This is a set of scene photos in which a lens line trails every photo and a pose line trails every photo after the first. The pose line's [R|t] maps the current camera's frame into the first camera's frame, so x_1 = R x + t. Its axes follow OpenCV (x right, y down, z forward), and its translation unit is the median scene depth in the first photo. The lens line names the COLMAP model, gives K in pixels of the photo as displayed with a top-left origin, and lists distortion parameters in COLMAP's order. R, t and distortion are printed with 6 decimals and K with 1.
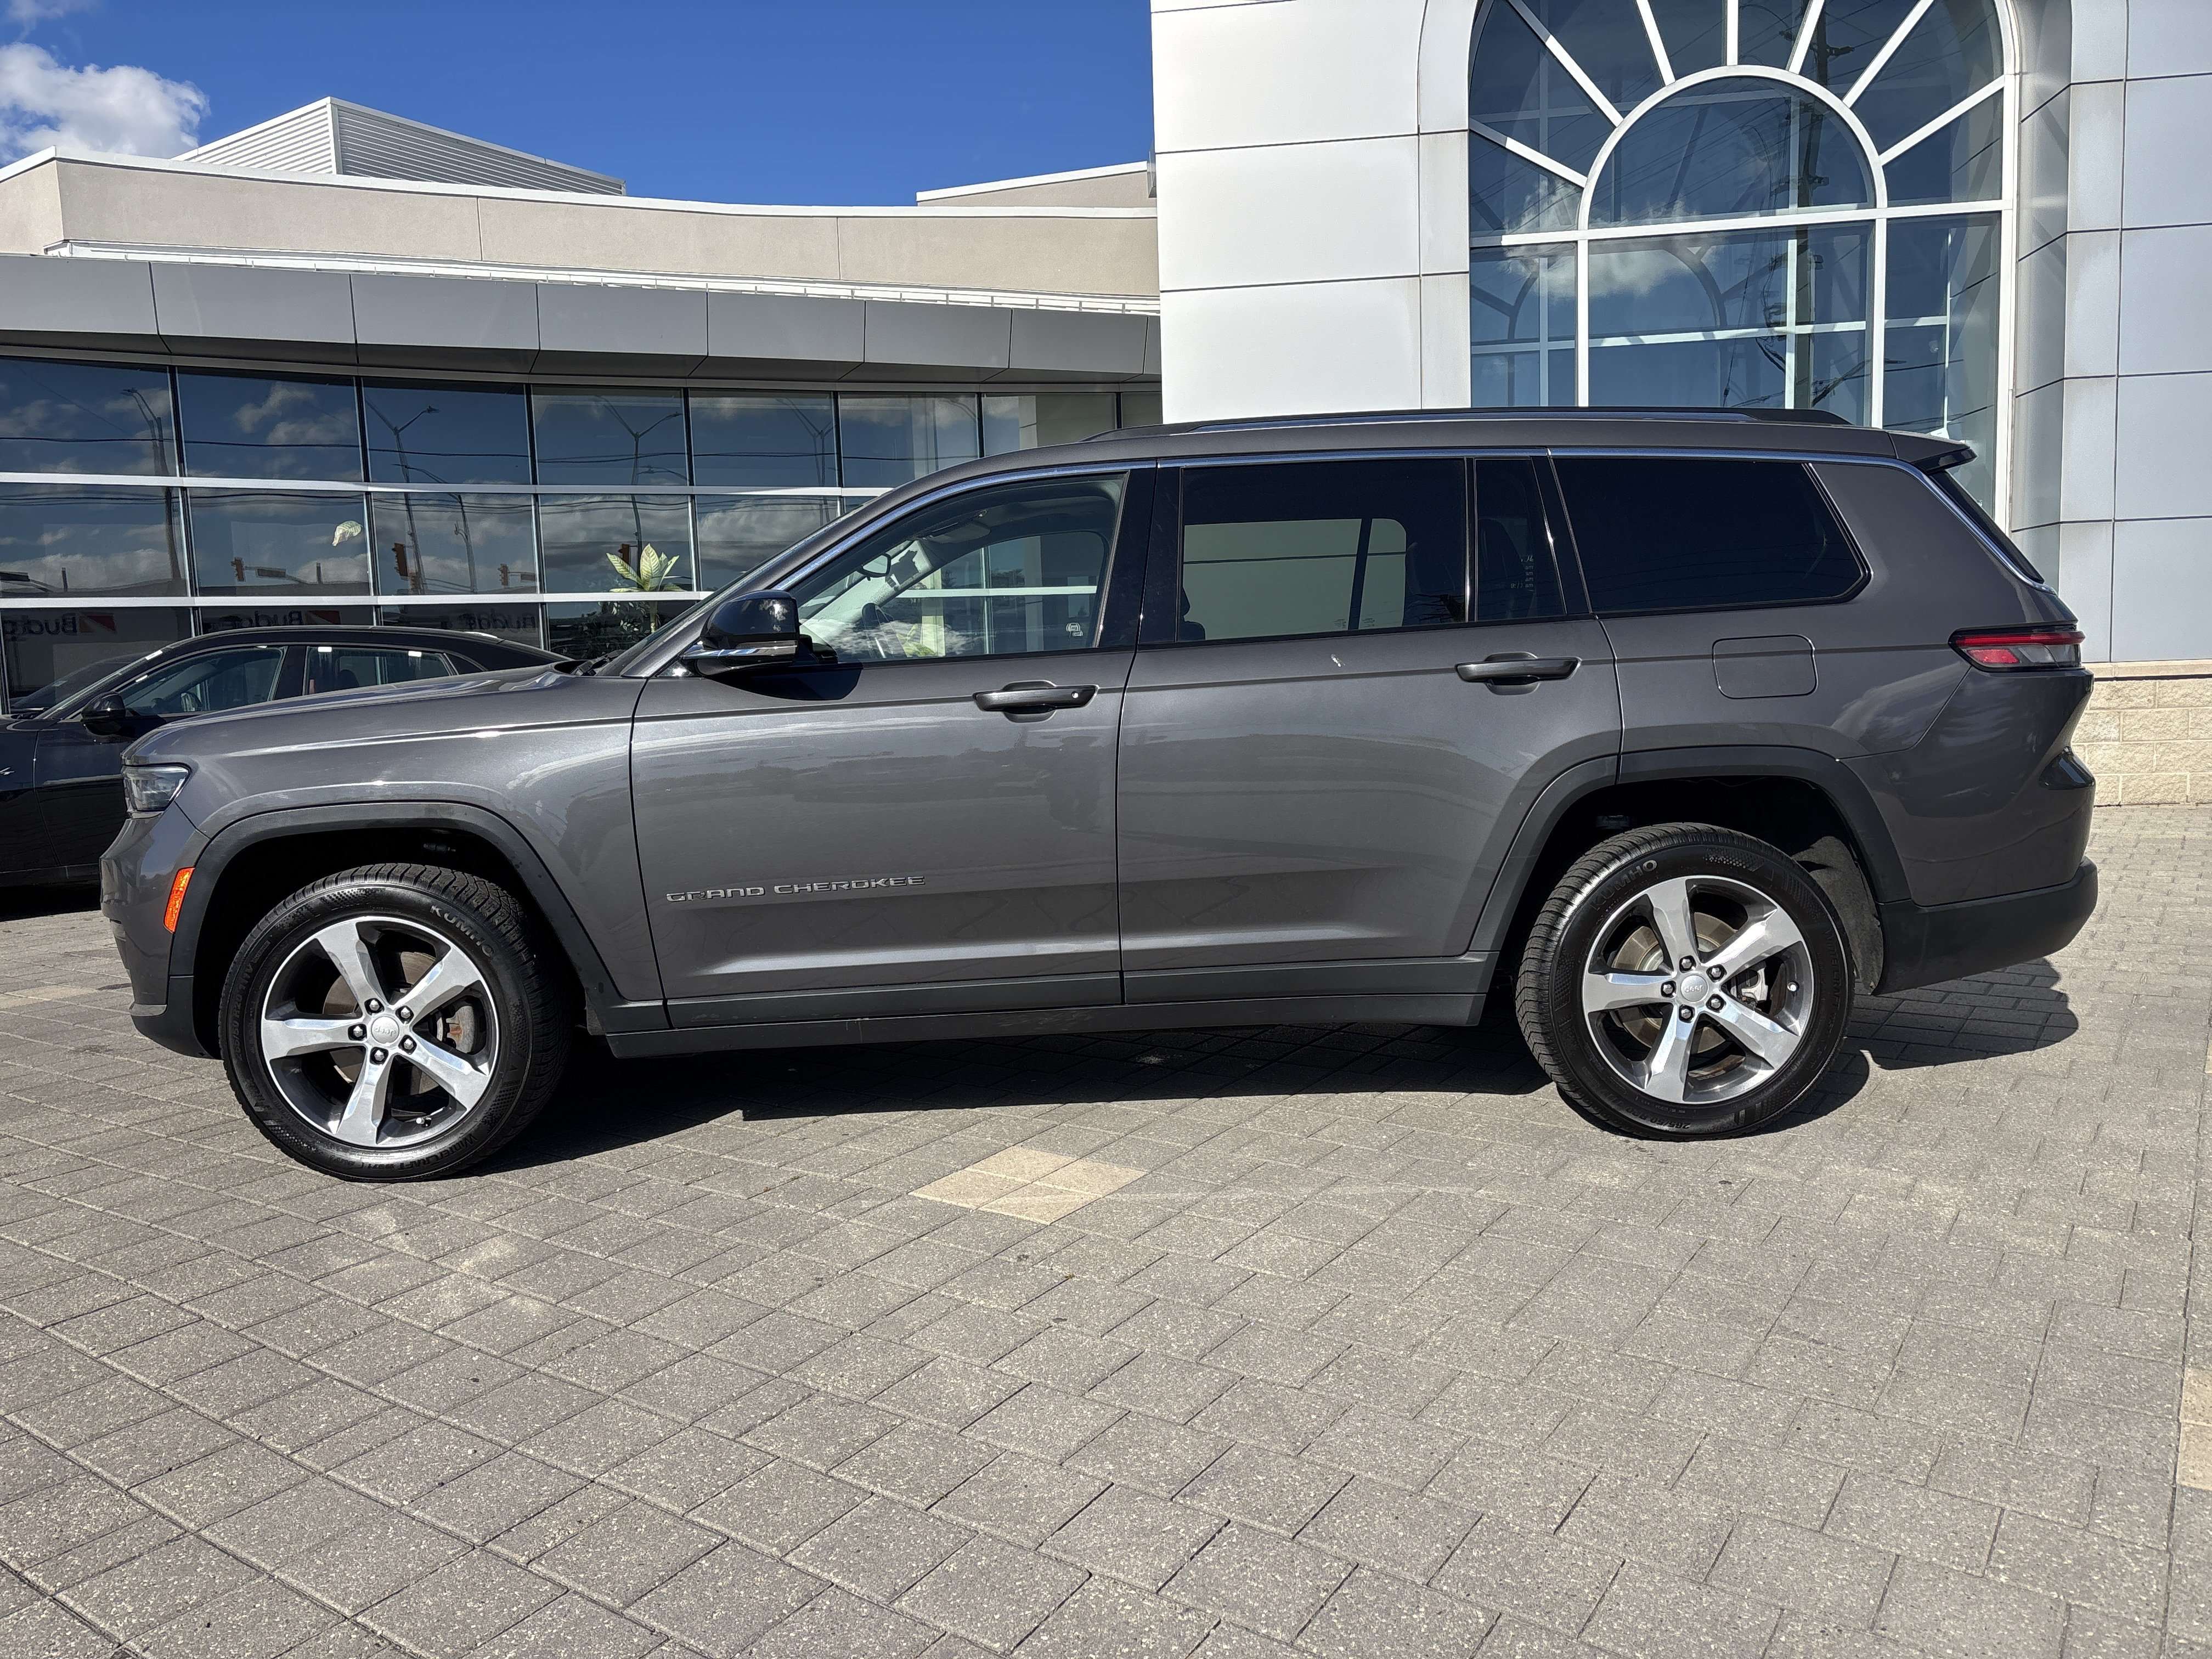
lens RADIAL K [[1635.3, 0, 1082.7], [0, 1635.3, 836.0], [0, 0, 1]] dist [0.001746, -0.010595]
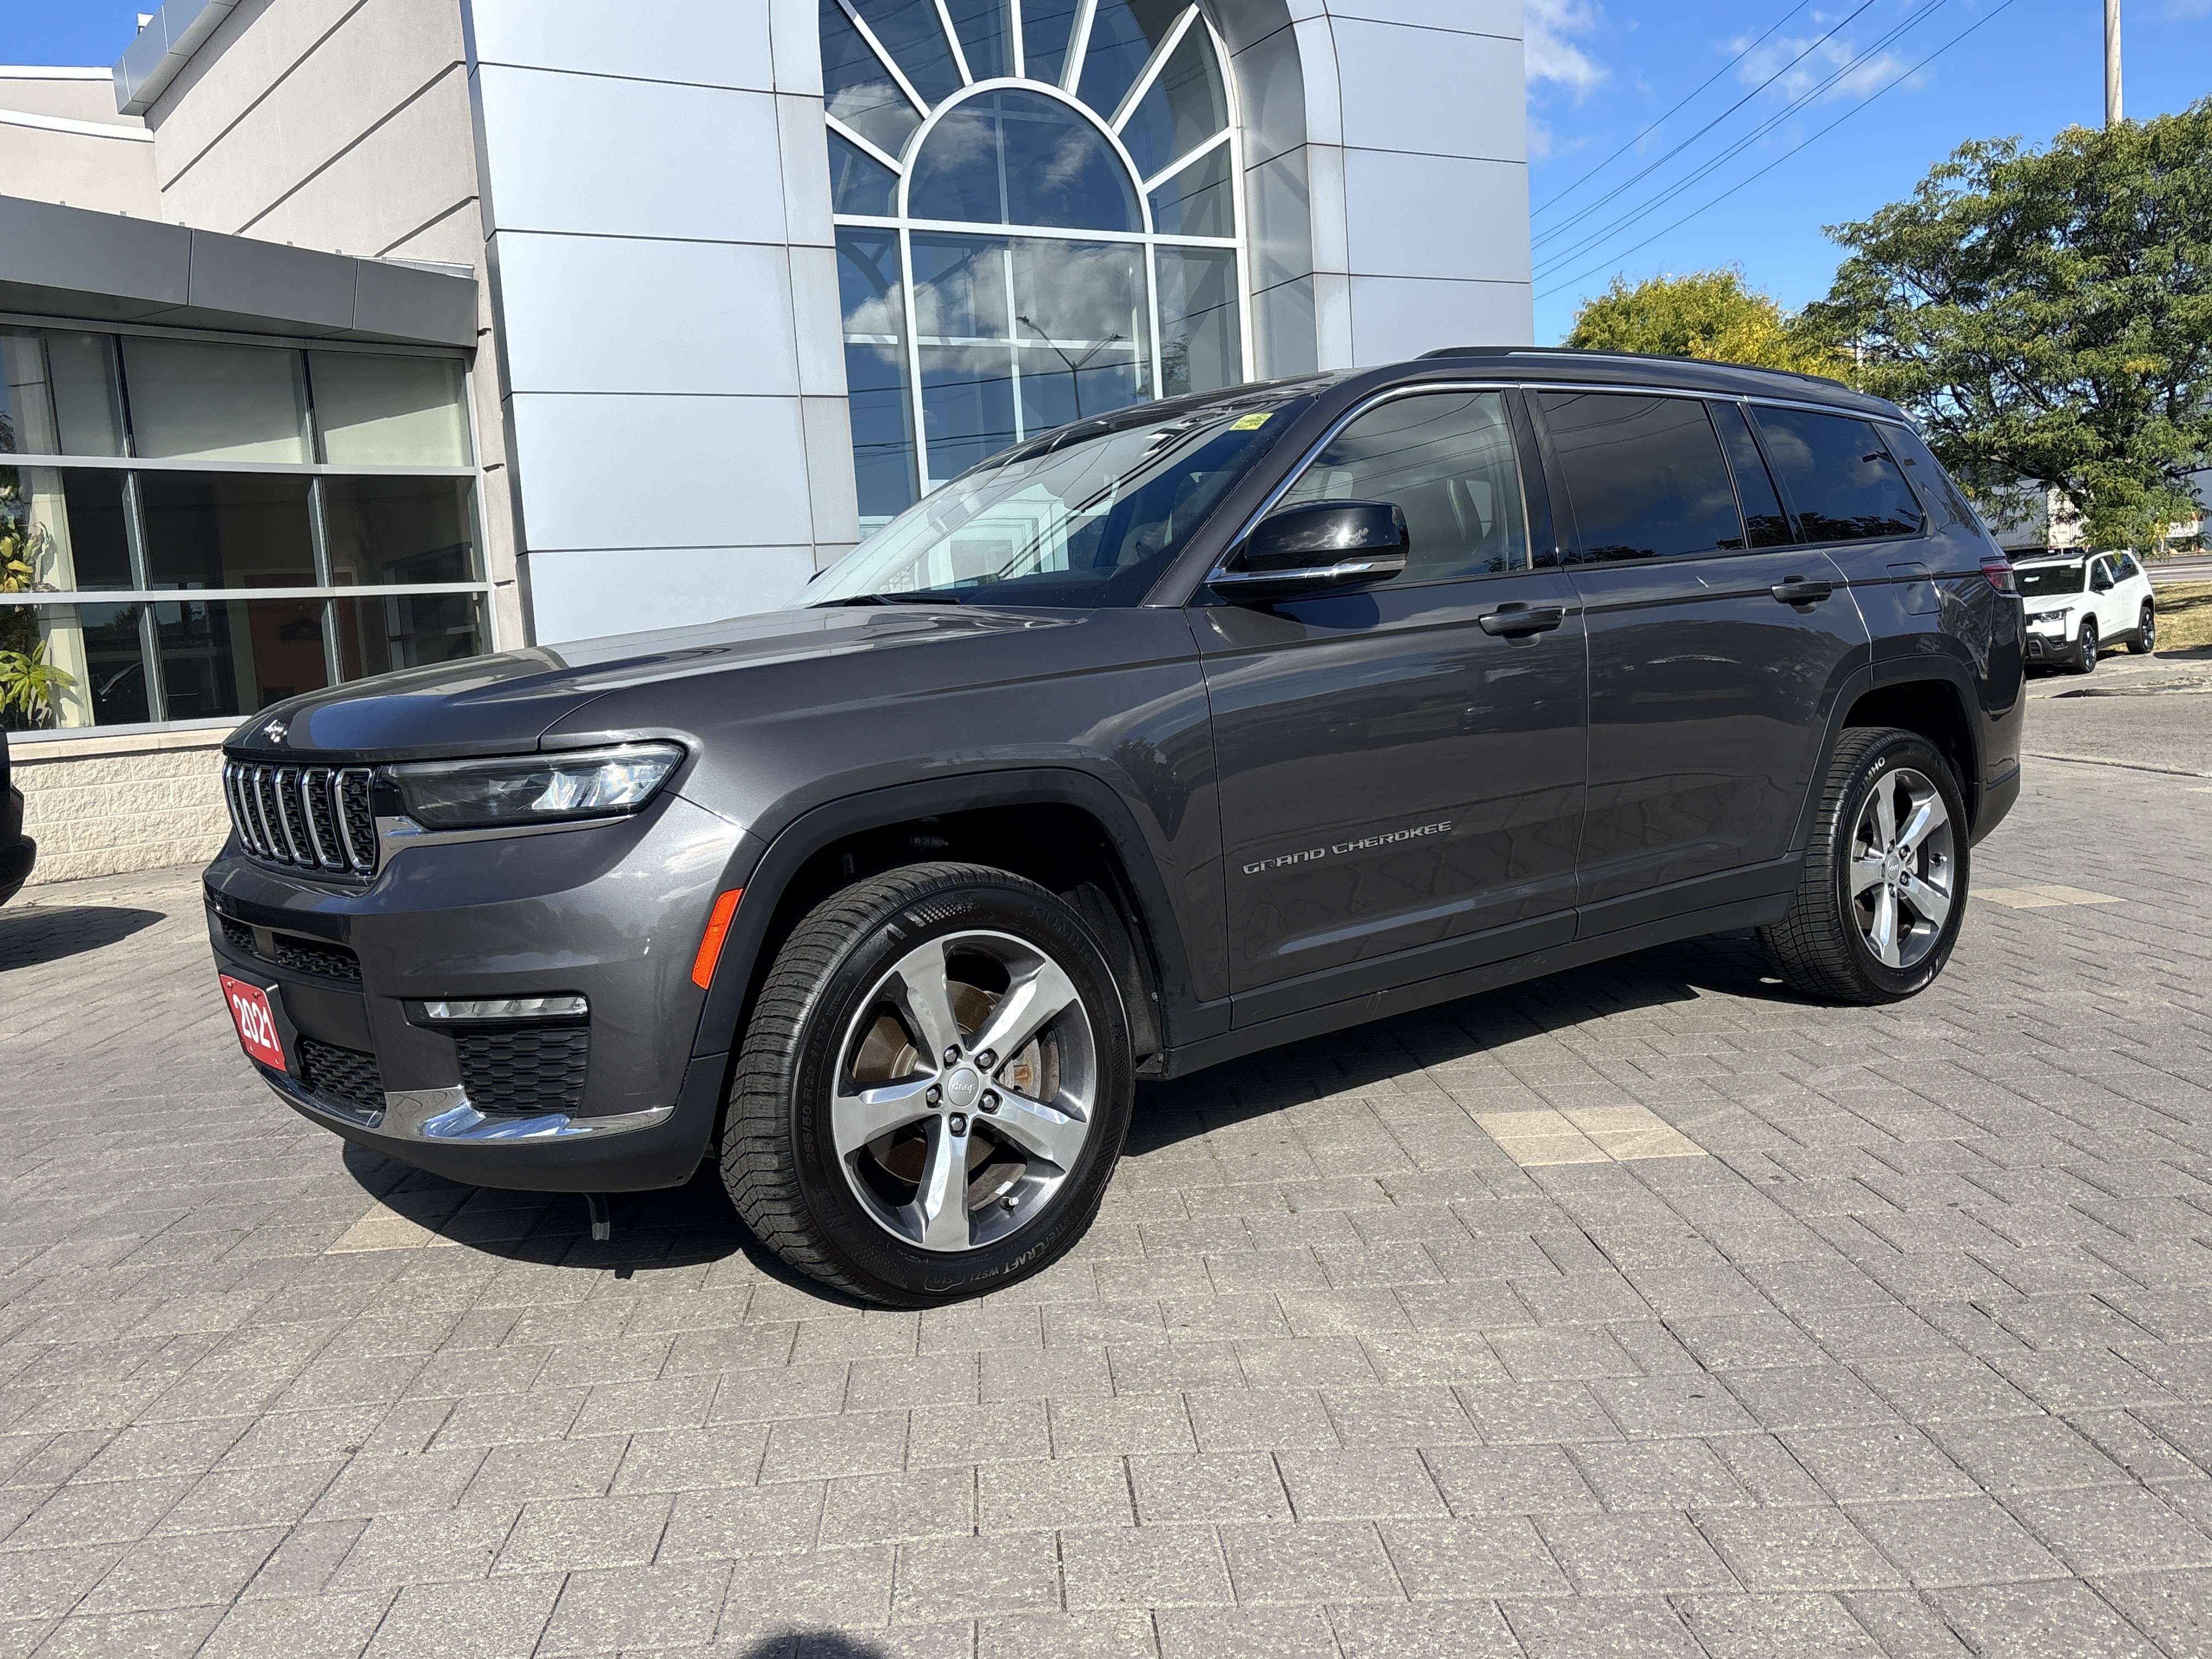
lens RADIAL K [[1795.1, 0, 1068.9], [0, 1795.1, 822.7], [0, 0, 1]] dist [-0.006955, -0.015619]
pose [[0.804696, -0.073305, 0.589145, -0.822044], [0.095397, 0.995418, -0.006444, 0.010627], [-0.585973, 0.061389, 0.808002, 0.307340]]
